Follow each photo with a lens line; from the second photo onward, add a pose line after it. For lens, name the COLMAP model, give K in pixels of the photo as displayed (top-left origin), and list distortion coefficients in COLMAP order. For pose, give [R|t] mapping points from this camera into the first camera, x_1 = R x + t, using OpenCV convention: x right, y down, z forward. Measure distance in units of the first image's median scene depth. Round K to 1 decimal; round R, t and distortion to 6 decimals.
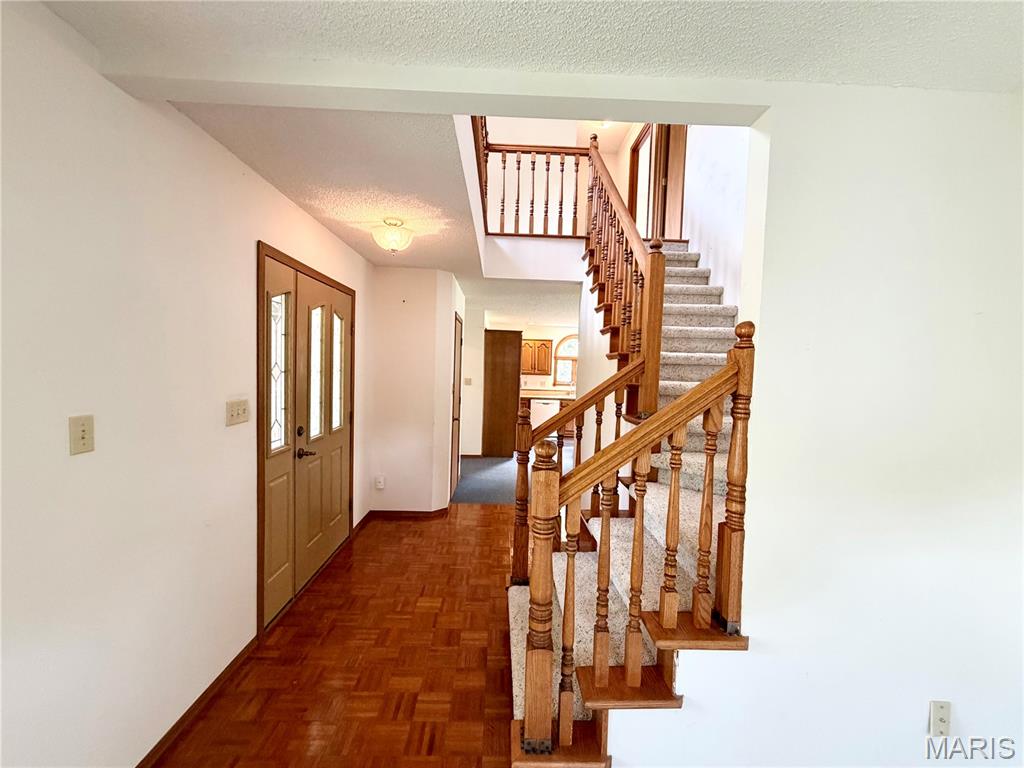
lens RADIAL K [[406.3, 0, 511.6], [0, 406.3, 386.0], [0, 0, 1]] dist [0.000805, -0.000432]
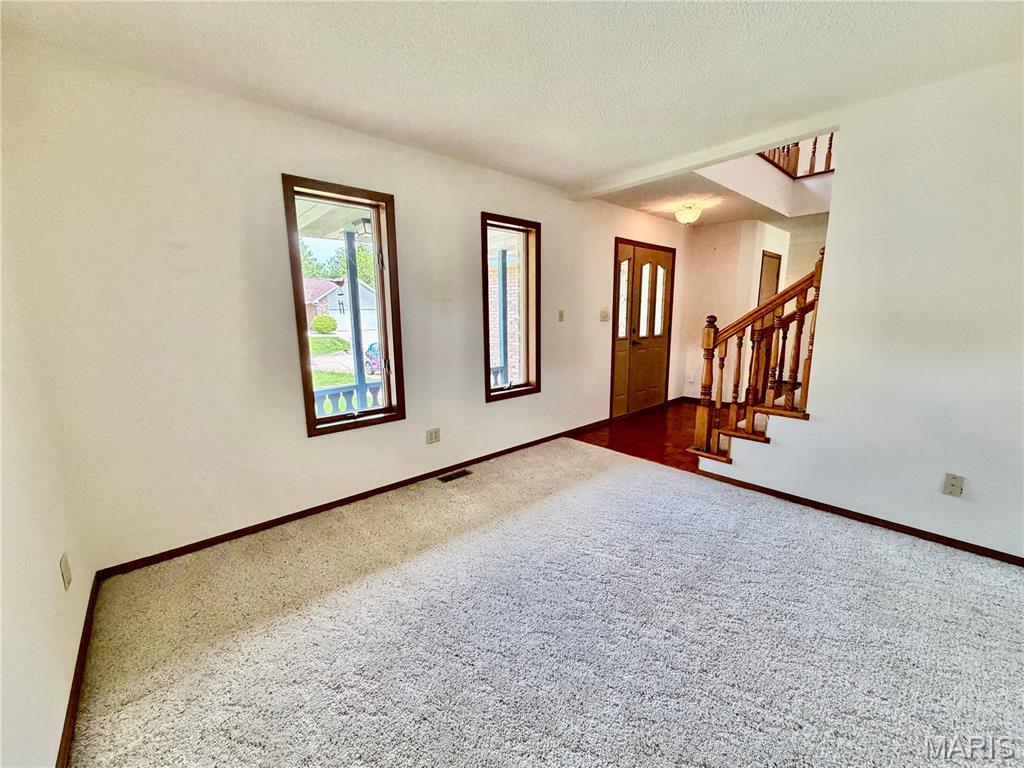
lens RADIAL K [[406.3, 0, 511.6], [0, 406.3, 386.0], [0, 0, 1]] dist [0.000805, -0.000432]
pose [[0.642680, 0.098514, -0.759775, 0.633027], [-0.006110, 0.992326, 0.123500, 0.142431], [0.766111, -0.074729, 0.638350, -0.738620]]
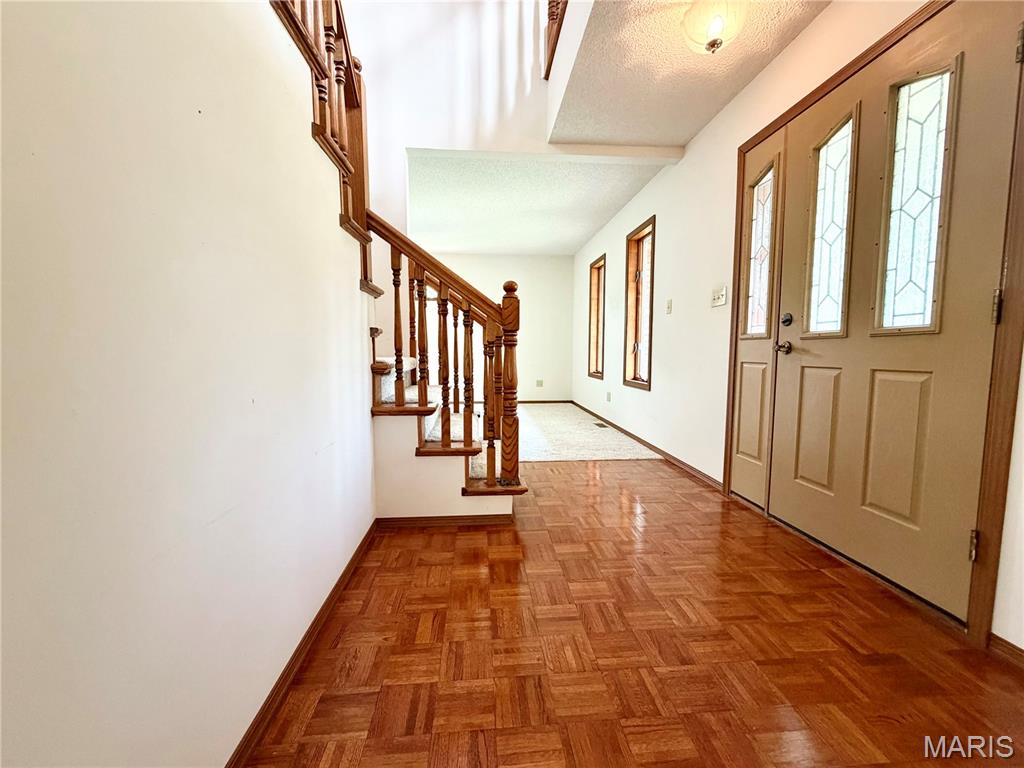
lens RADIAL K [[406.3, 0, 511.6], [0, 406.3, 386.0], [0, 0, 1]] dist [0.000805, -0.000432]
pose [[-0.998178, -0.018531, -0.057421, 0.073104], [-0.026146, 0.990521, 0.134852, 0.155028], [0.054378, 0.136108, -0.989201, 1.884042]]
